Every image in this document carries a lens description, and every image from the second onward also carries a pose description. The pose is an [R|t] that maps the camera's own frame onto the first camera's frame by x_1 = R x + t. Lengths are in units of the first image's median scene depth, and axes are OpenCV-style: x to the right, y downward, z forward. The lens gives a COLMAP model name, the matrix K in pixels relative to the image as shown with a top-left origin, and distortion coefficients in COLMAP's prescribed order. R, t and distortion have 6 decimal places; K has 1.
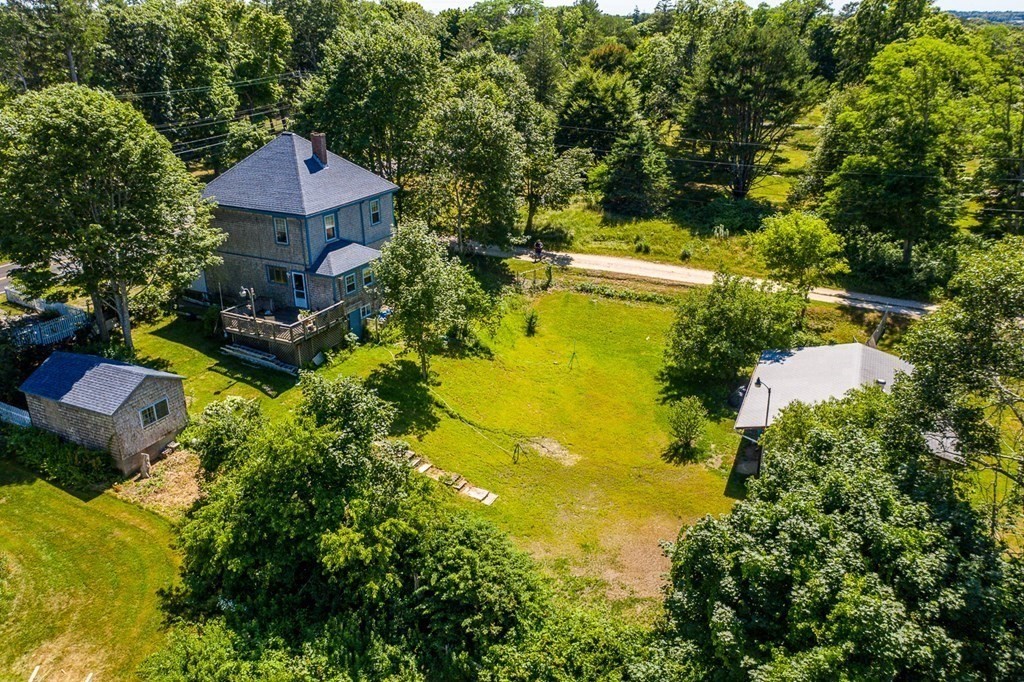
lens RADIAL K [[889.8, 0, 518.6], [0, 889.8, 281.6], [0, 0, 1]] dist [-0.008684, -0.008328]
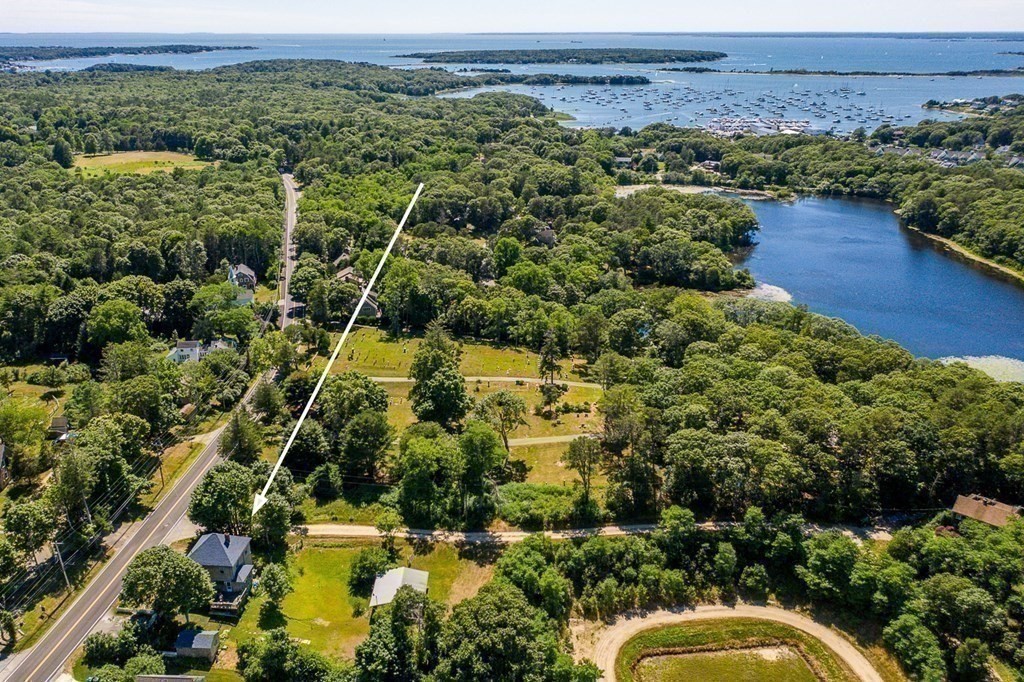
lens RADIAL K [[889.8, 0, 518.6], [0, 889.8, 281.6], [0, 0, 1]] dist [-0.008684, -0.008328]
pose [[0.926099, -0.121940, 0.357031, -0.295829], [0.131002, 0.991381, -0.001210, -0.936030], [-0.353806, 0.047892, 0.934092, -2.367754]]
